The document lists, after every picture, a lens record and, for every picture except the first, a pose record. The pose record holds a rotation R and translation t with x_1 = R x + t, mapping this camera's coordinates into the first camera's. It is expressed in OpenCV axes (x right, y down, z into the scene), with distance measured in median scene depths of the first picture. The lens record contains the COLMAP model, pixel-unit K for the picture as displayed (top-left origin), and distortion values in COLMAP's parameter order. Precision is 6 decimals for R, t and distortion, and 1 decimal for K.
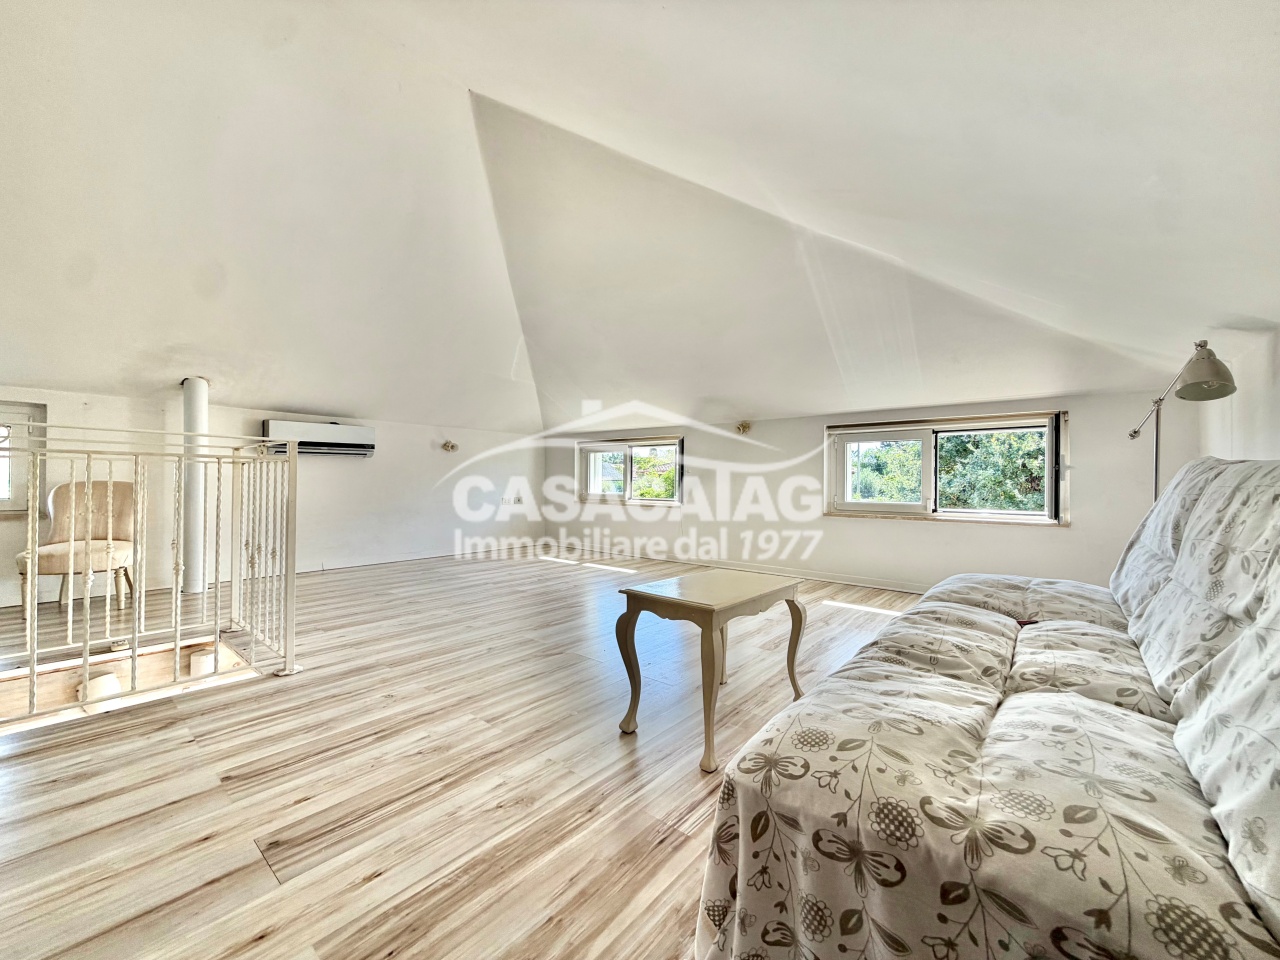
lens RADIAL K [[514.3, 0, 634.7], [0, 514.3, 481.1], [0, 0, 1]] dist [0.002935, 0.000440]
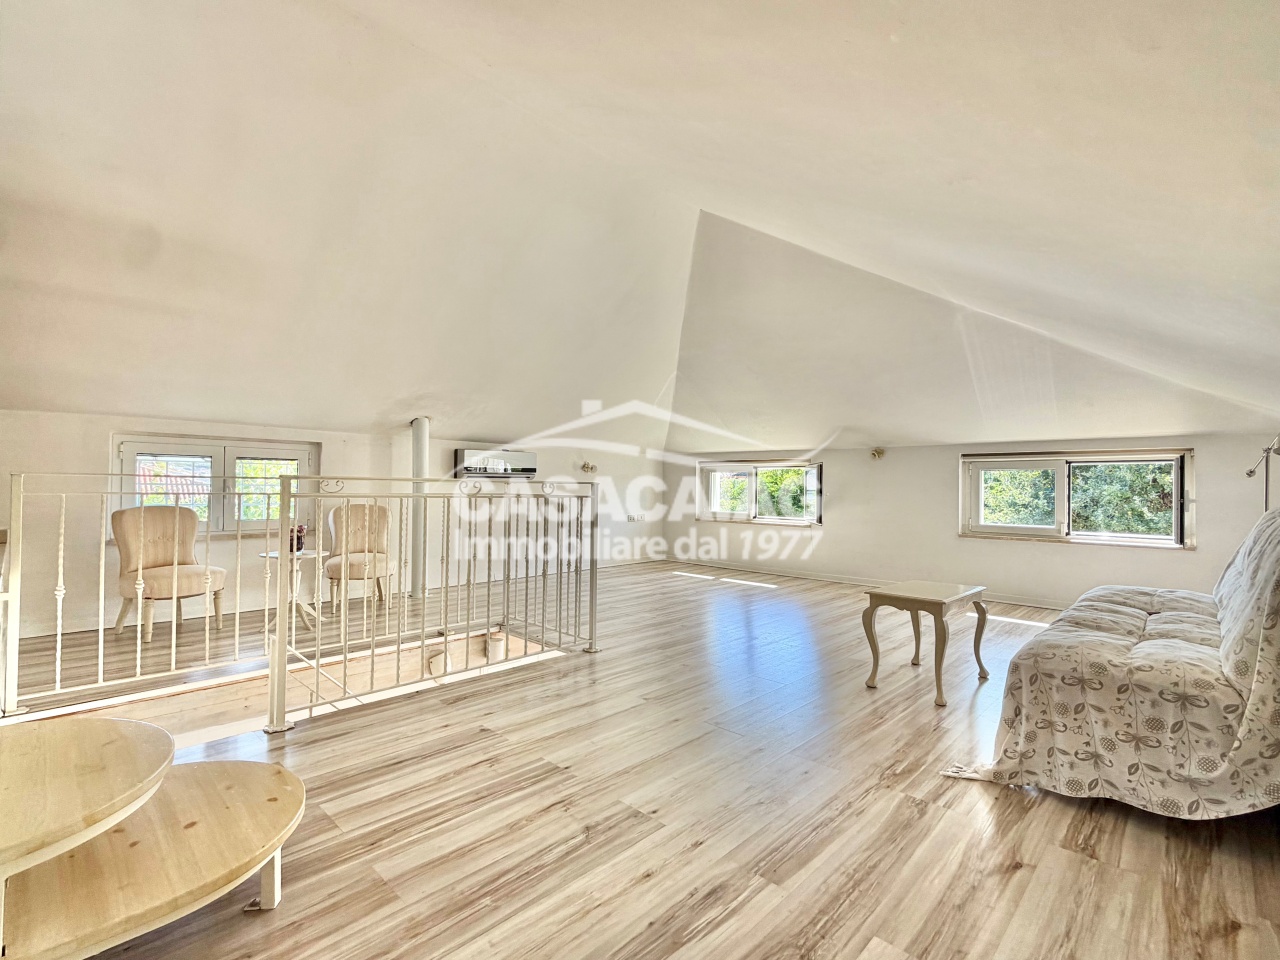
lens RADIAL K [[595.9, 0, 641.3], [0, 595.9, 483.8], [0, 0, 1]] dist [0.005548, -0.001074]
pose [[0.998001, 0.002743, -0.063134, -0.448969], [-0.003169, 0.999973, -0.006646, -0.068751], [0.063114, 0.006833, 0.997983, -0.605184]]
